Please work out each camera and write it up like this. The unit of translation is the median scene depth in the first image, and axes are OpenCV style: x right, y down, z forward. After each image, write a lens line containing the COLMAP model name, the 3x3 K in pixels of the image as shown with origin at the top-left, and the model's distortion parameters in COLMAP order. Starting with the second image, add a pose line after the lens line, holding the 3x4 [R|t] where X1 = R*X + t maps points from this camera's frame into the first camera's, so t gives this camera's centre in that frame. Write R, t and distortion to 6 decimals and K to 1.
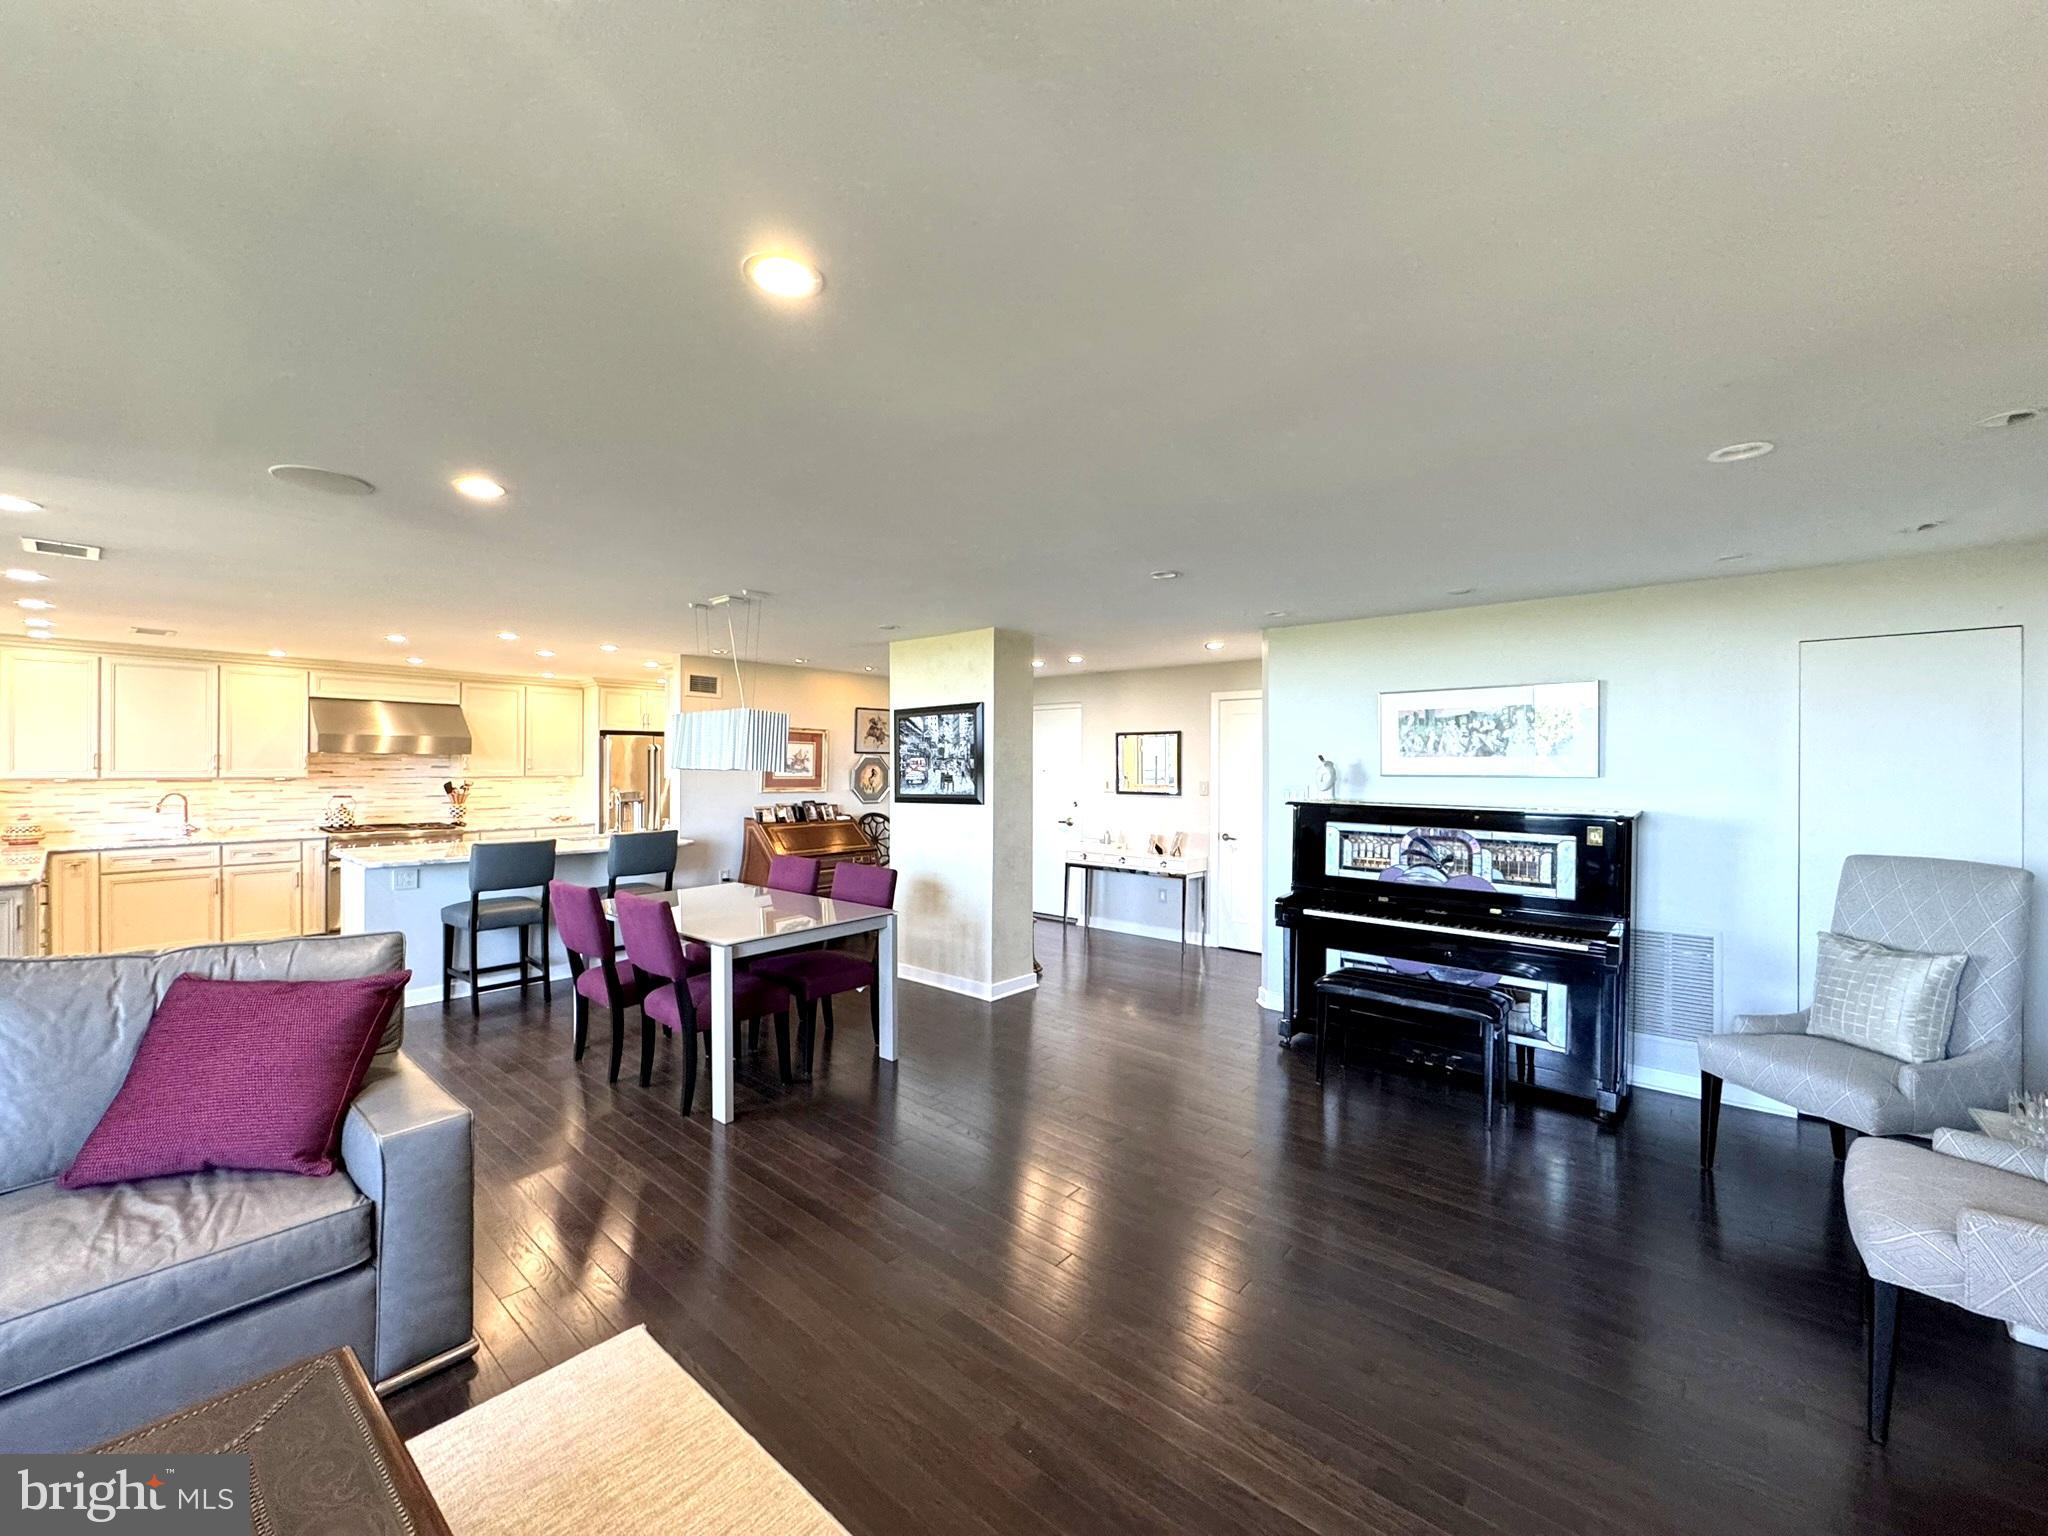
lens RADIAL K [[824.5, 0, 1016.5], [0, 824.5, 768.5], [0, 0, 1]] dist [-0.001725, -0.000175]
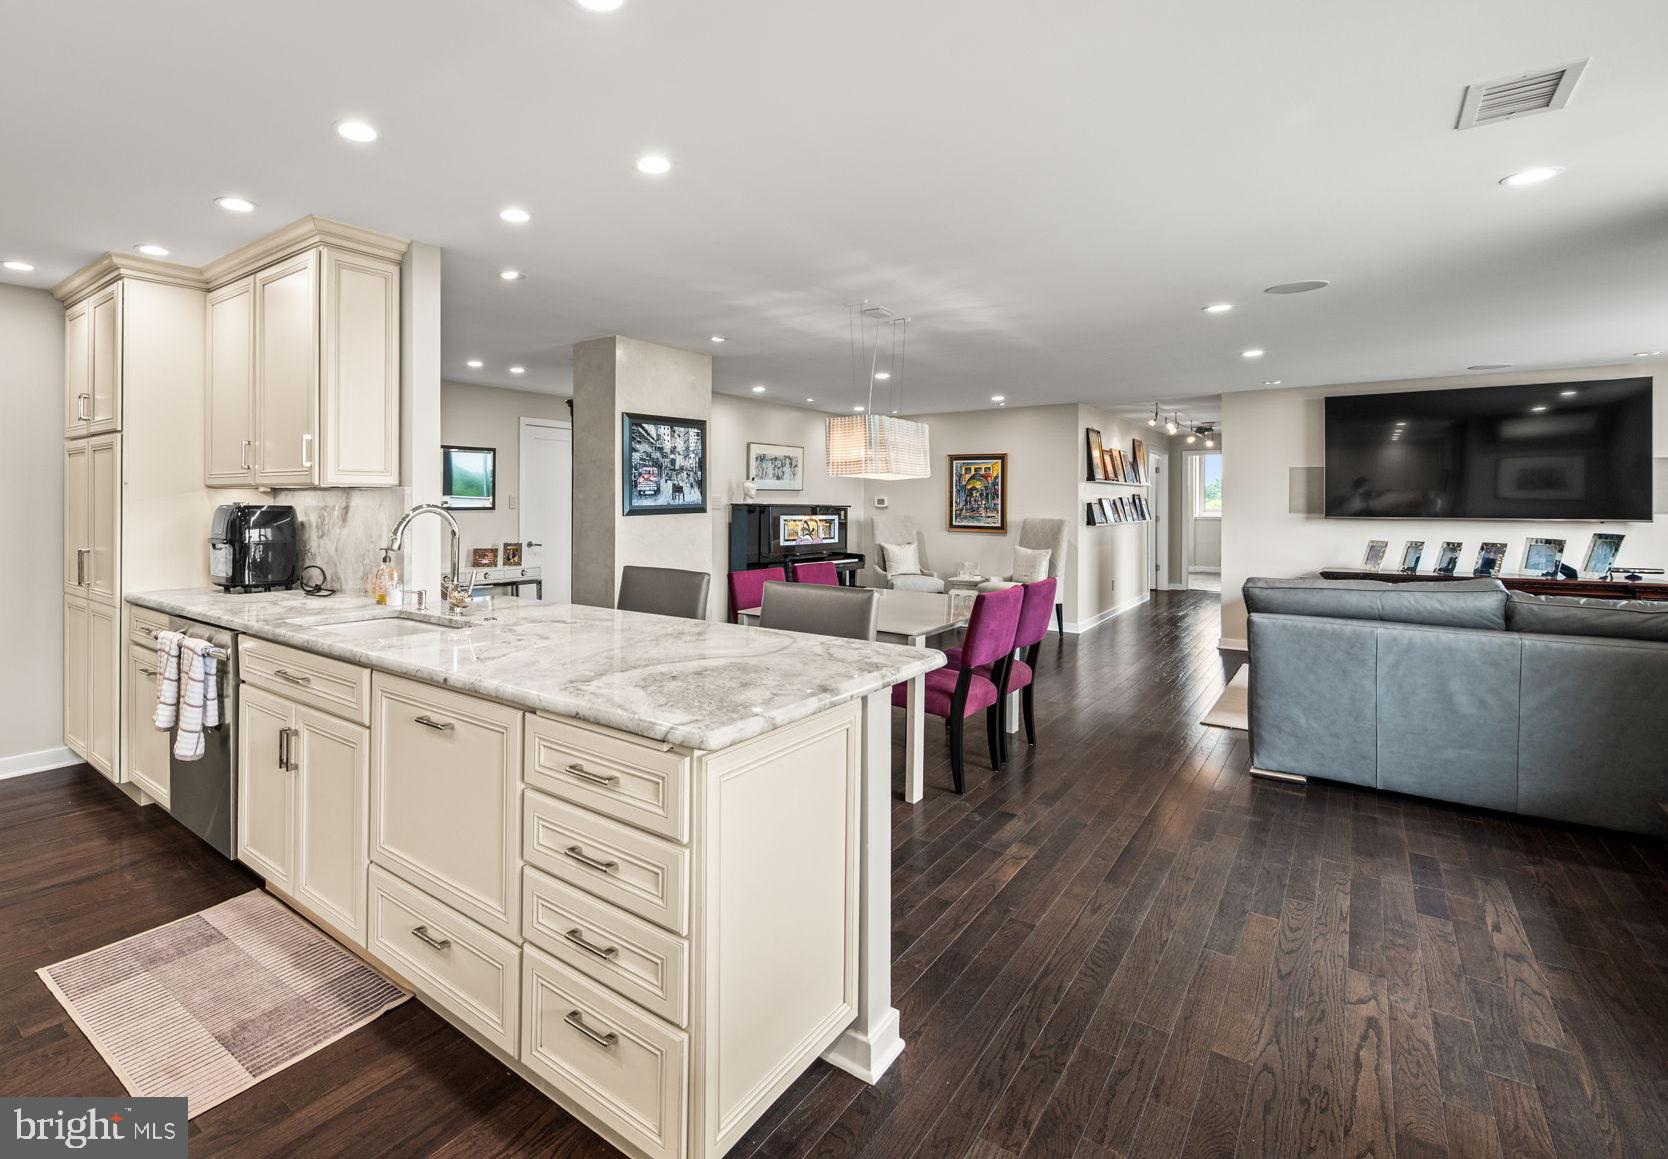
lens RADIAL K [[795.2, 0, 665.7], [0, 795.2, 497.9], [0, 0, 1]] dist [-0.002934, 0.000121]
pose [[0.000421, 0.000735, 1.000000, -1.066380], [-0.000180, 1.000000, -0.000735, 0.023428], [-1.000000, -0.000180, 0.000421, 1.009373]]
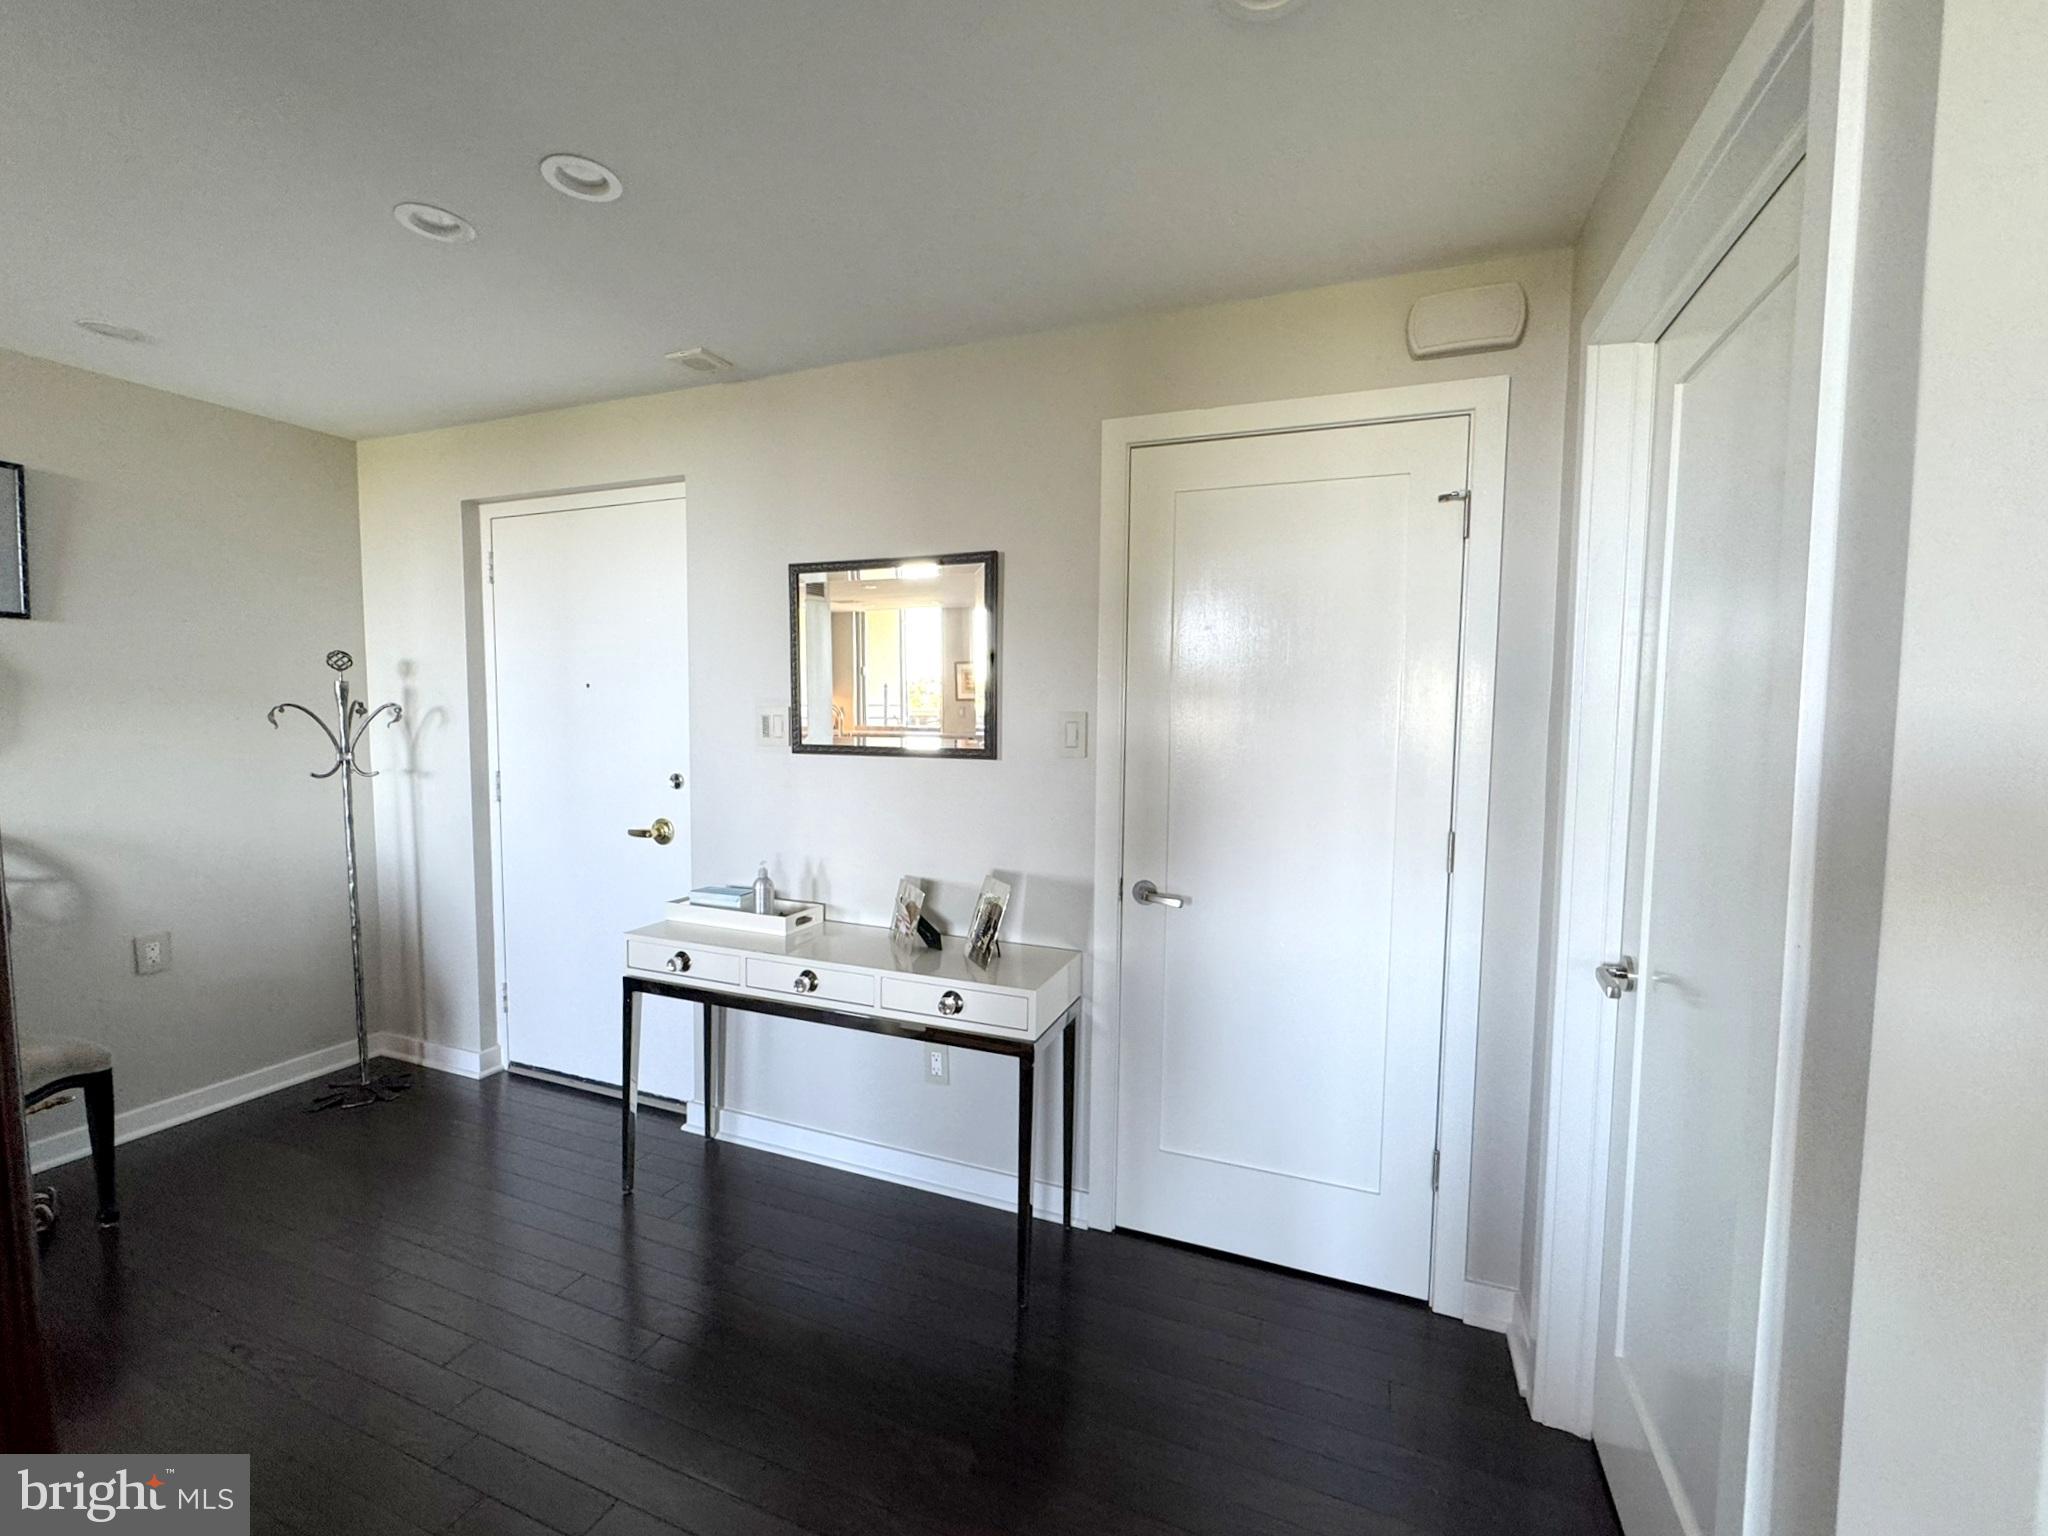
lens RADIAL K [[824.5, 0, 1019.9], [0, 824.5, 777.4], [0, 0, 1]] dist [-0.001725, -0.000175]
pose [[0.940123, -0.012914, 0.340591, 0.129191], [-0.010701, 0.997671, 0.067365, 0.023573], [-0.340668, -0.066976, 0.937795, 0.903278]]
